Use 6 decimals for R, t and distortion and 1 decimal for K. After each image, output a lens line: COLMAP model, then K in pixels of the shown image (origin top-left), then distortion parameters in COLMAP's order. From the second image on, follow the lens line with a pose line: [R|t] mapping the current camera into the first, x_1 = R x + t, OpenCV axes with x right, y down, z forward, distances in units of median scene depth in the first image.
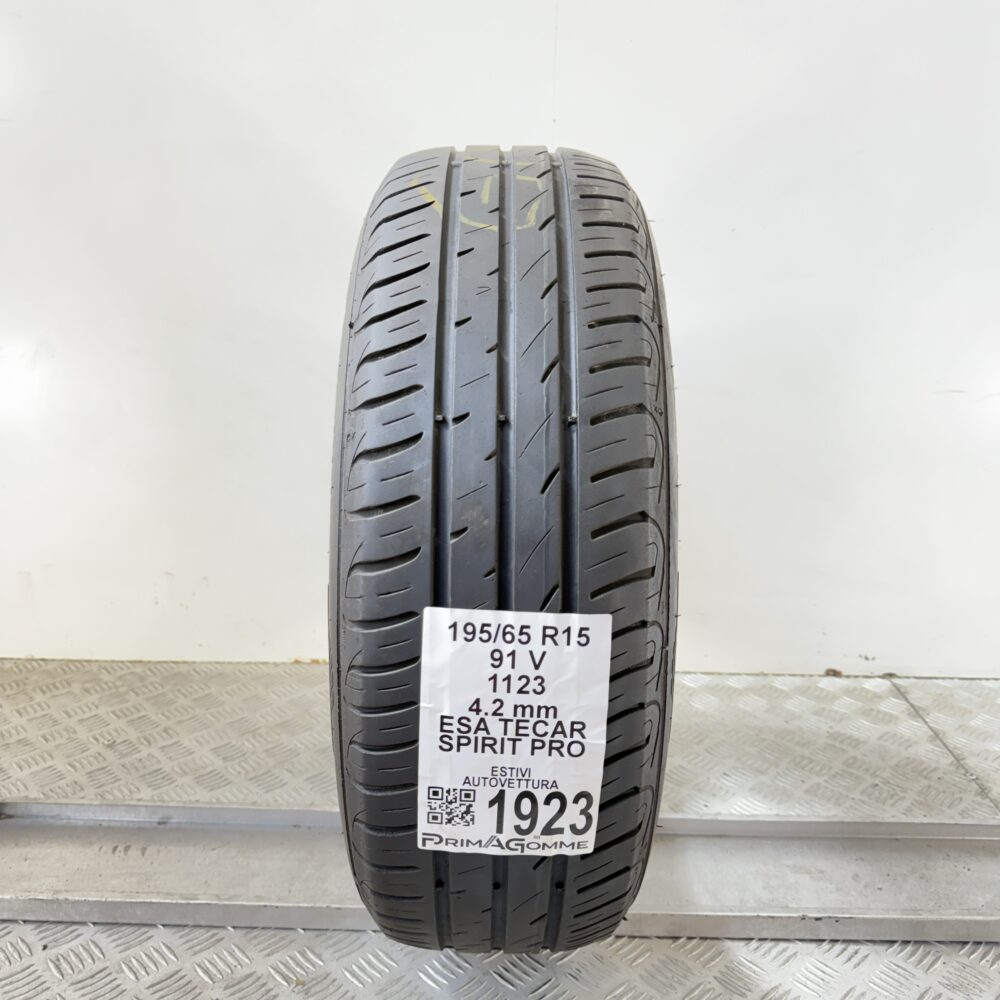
lens RADIAL K [[969.0, 0, 500.0], [0, 969.0, 500.0], [0, 0, 1]] dist [0.188345, -0.516708]
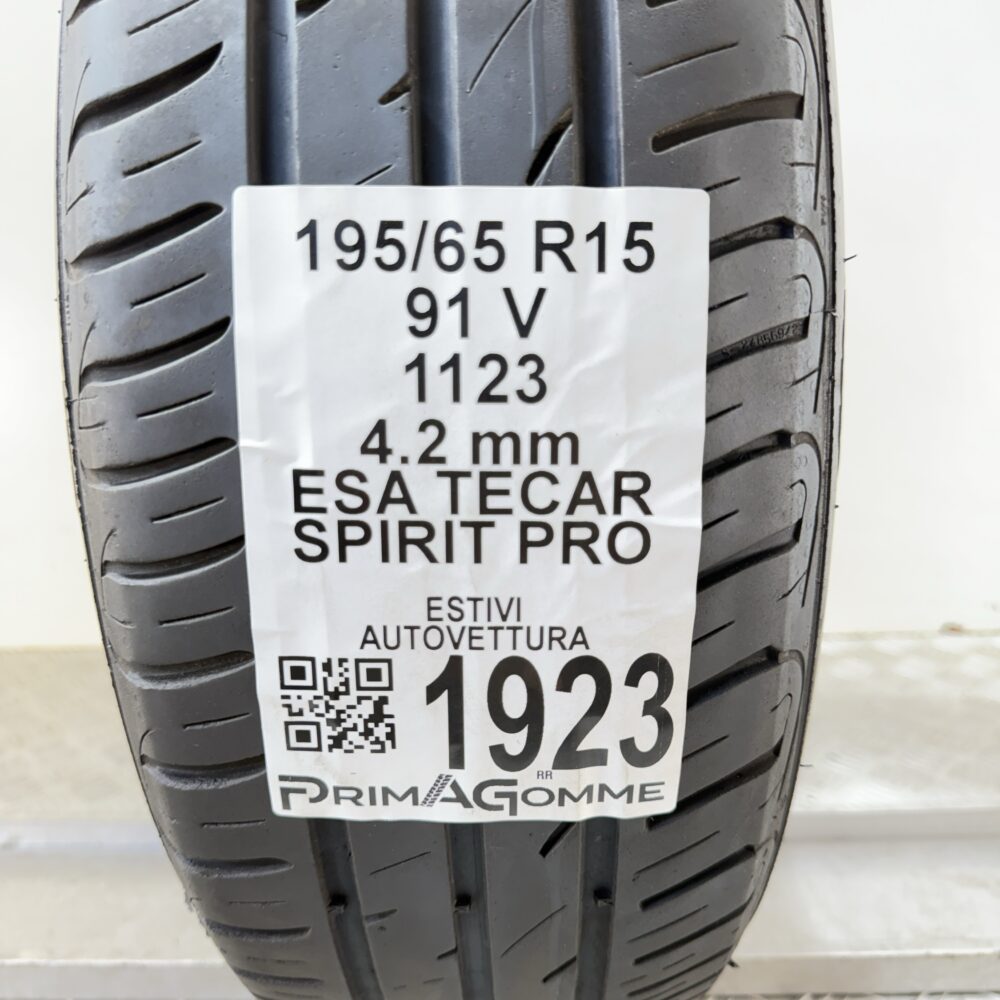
lens RADIAL K [[969.0, 0, 500.0], [0, 969.0, 500.0], [0, 0, 1]] dist [0.188345, -0.516708]
pose [[0.999091, -0.039915, -0.014983, 0.030523], [0.039175, 0.998133, -0.046851, 0.253381], [0.016825, 0.046222, 0.998790, 0.592581]]
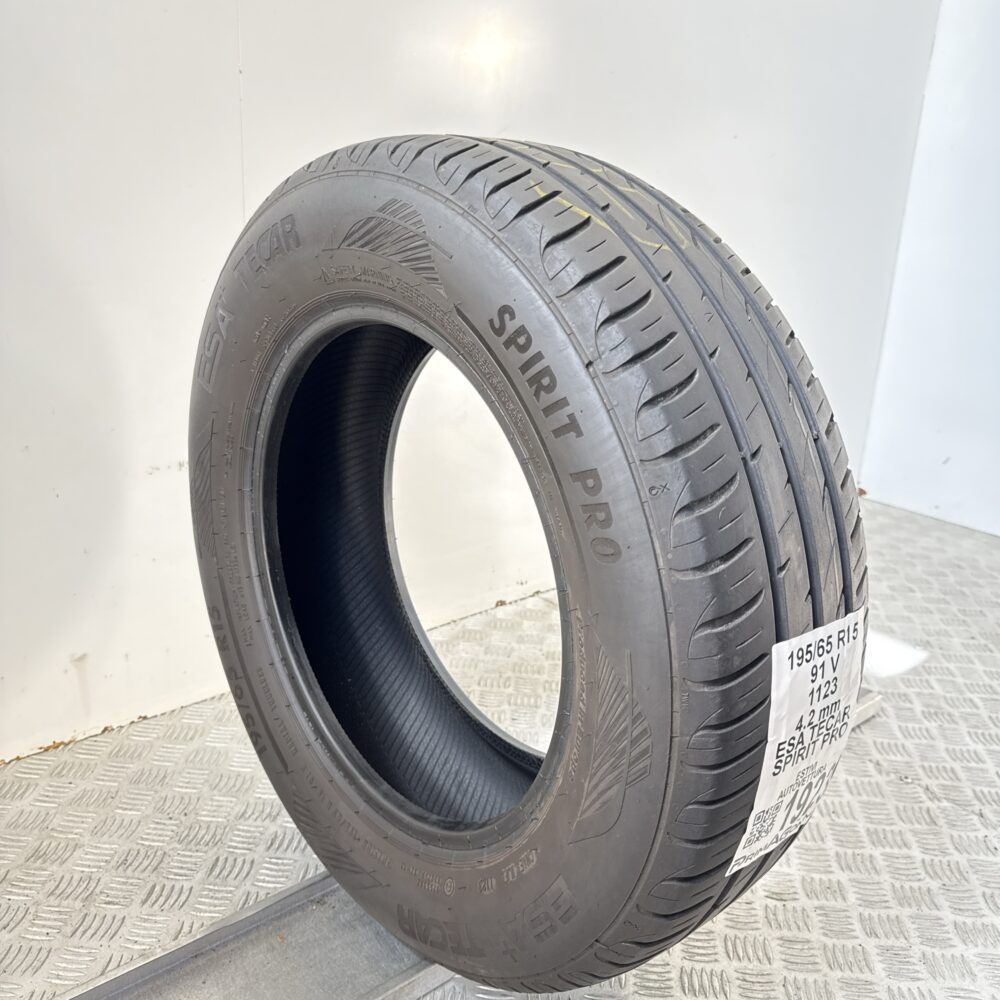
lens RADIAL K [[969.0, 0, 500.0], [0, 969.0, 500.0], [0, 0, 1]] dist [0.188345, -0.516708]
pose [[0.744186, -0.188173, 0.640920, -0.878548], [0.141161, 0.982134, 0.124448, -0.195715], [-0.652887, -0.002140, 0.757453, 0.409879]]
